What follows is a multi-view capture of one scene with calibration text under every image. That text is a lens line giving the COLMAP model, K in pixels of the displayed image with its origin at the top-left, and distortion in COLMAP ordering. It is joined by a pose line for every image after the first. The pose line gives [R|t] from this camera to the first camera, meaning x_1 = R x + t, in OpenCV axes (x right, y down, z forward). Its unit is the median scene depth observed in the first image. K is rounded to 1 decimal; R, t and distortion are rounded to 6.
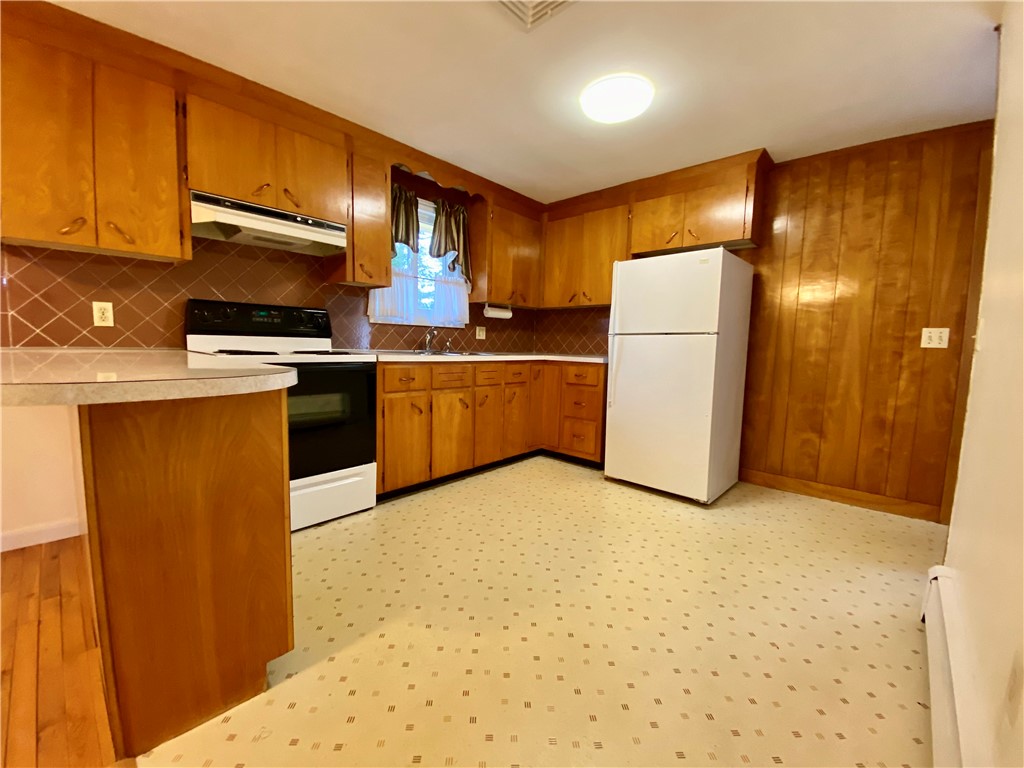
lens RADIAL K [[413.1, 0, 509.5], [0, 413.1, 382.7], [0, 0, 1]] dist [0.008487, -0.015583]
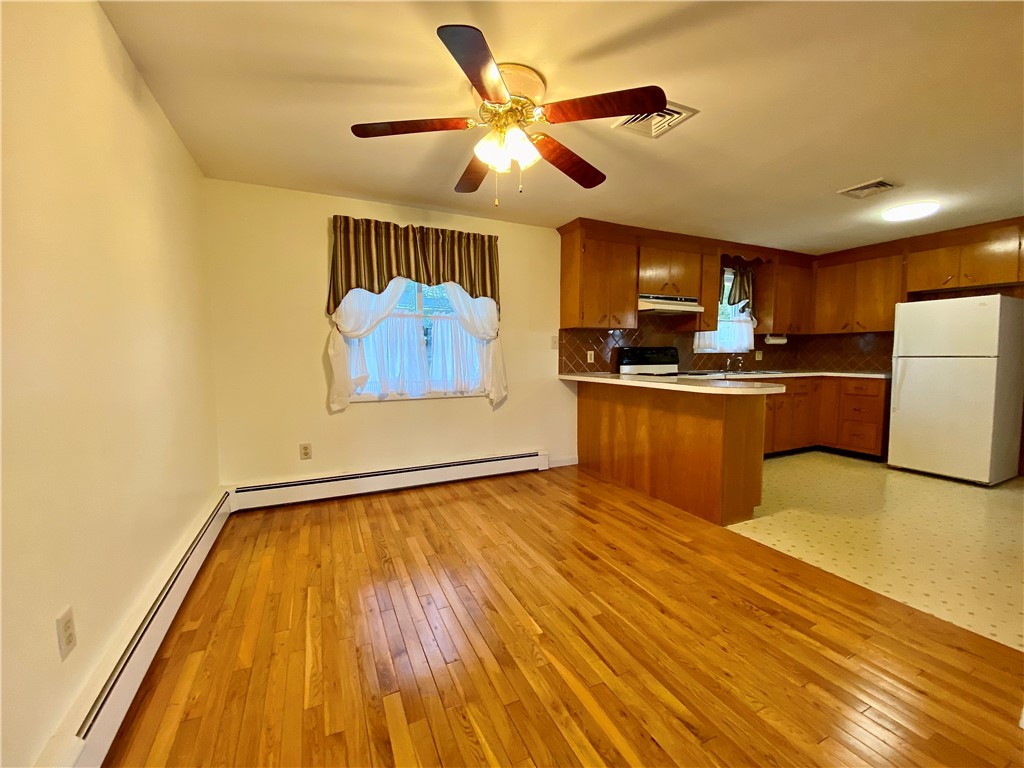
lens RADIAL K [[413.1, 0, 508.3], [0, 413.1, 379.7], [0, 0, 1]] dist [0.008487, -0.015583]
pose [[0.918453, -0.004061, -0.395509, -0.429384], [-0.009991, 0.999390, -0.033465, 0.015235], [0.395403, 0.034687, 0.917852, -0.817481]]
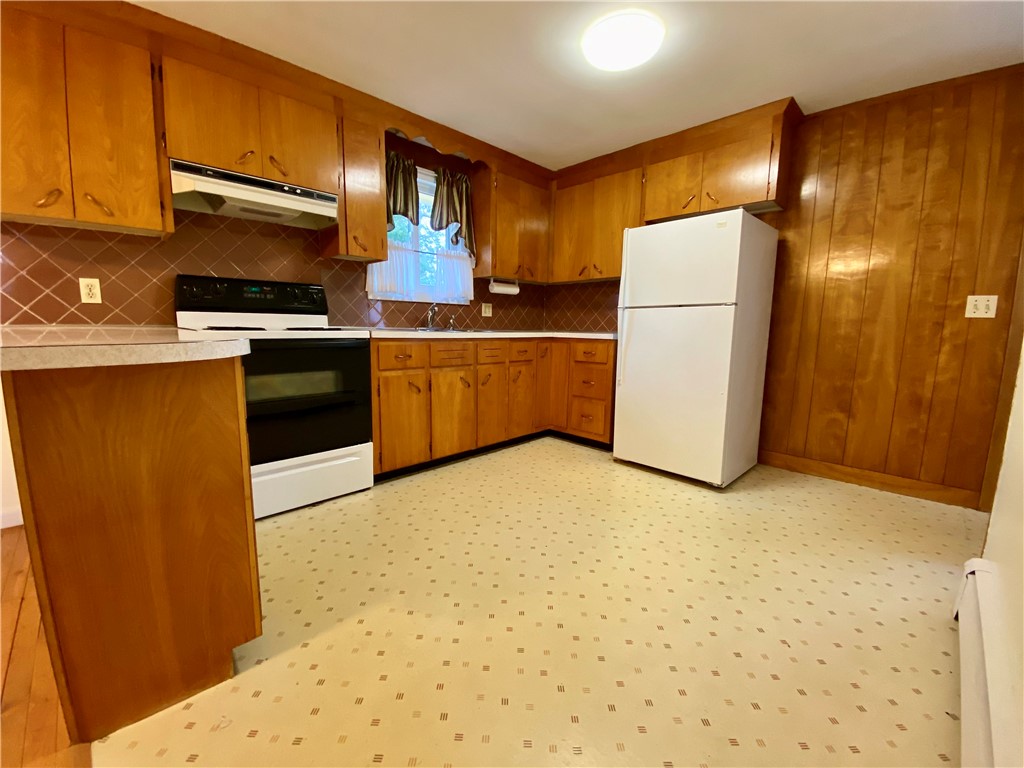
lens RADIAL K [[413.1, 0, 509.5], [0, 413.1, 382.8], [0, 0, 1]] dist [0.008487, -0.015583]
pose [[0.998723, -0.003282, -0.050407, 0.046629], [0.005461, 0.999053, 0.043156, 0.012448], [0.050218, -0.043377, 0.997796, 0.049591]]
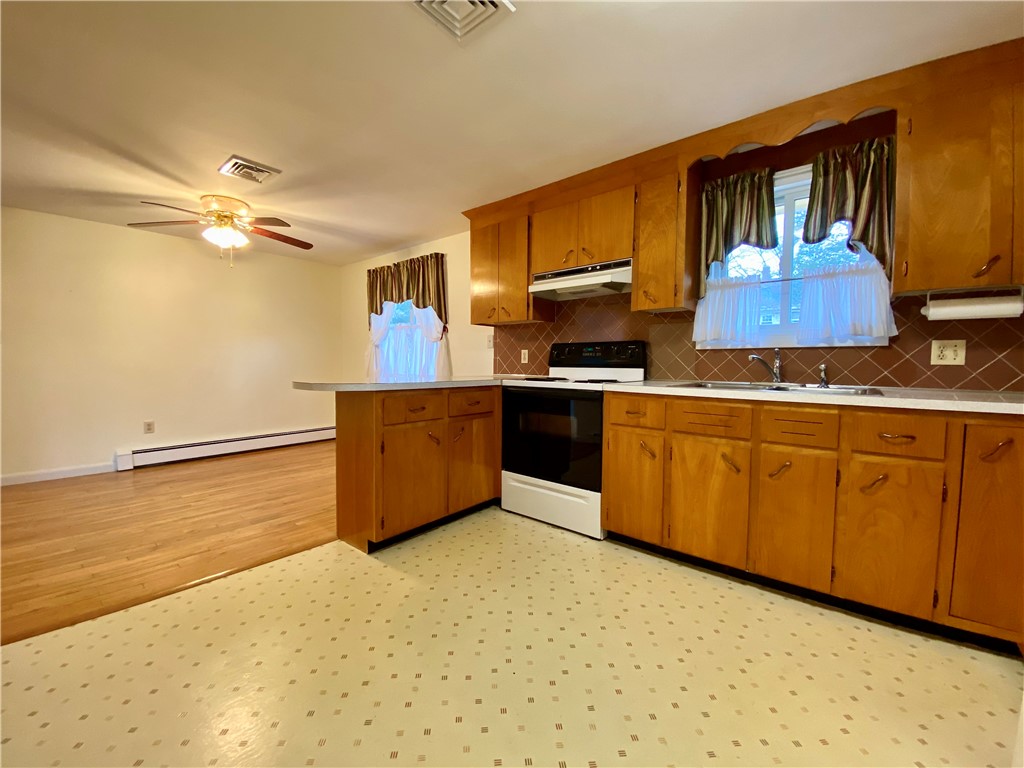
lens RADIAL K [[413.1, 0, 514.4], [0, 413.1, 381.2], [0, 0, 1]] dist [0.008487, -0.015583]
pose [[0.040275, 0.009974, -0.999139, 0.602786], [-0.102541, 0.994712, 0.005796, -0.053156], [0.993913, 0.102219, 0.041085, 0.692516]]
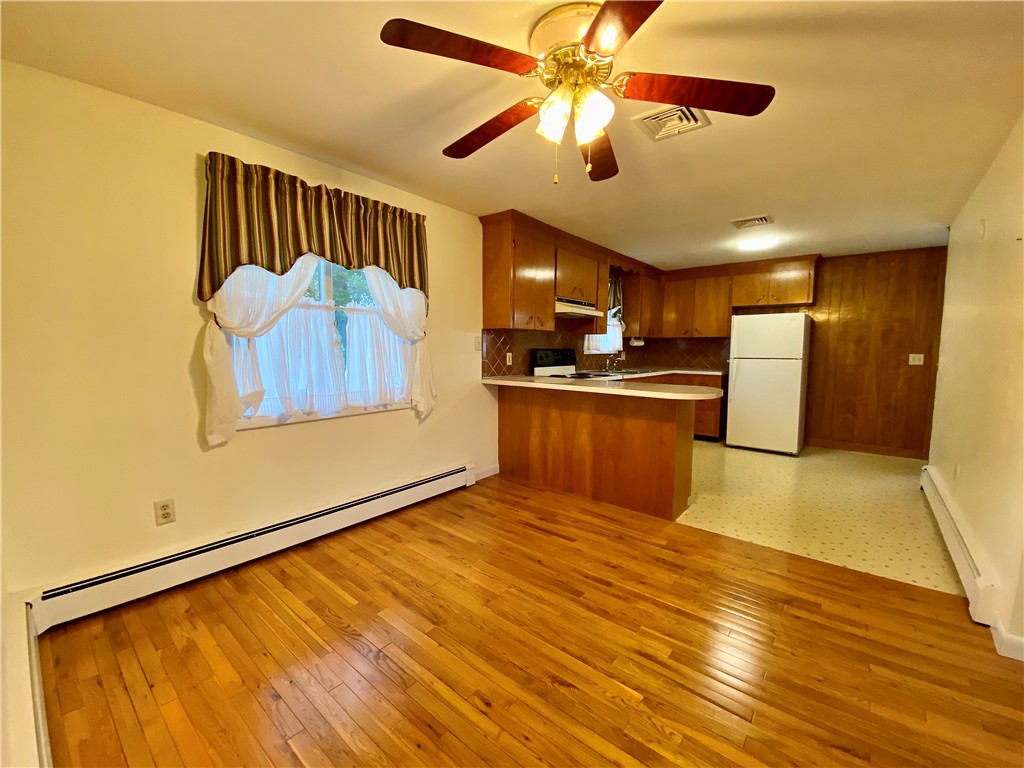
lens RADIAL K [[413.1, 0, 506.0], [0, 413.1, 380.7], [0, 0, 1]] dist [0.008487, -0.015583]
pose [[0.999024, -0.022886, 0.037782, -0.836856], [0.023324, 0.999665, -0.011186, -0.033859], [-0.037513, 0.012057, 0.999223, -0.737735]]
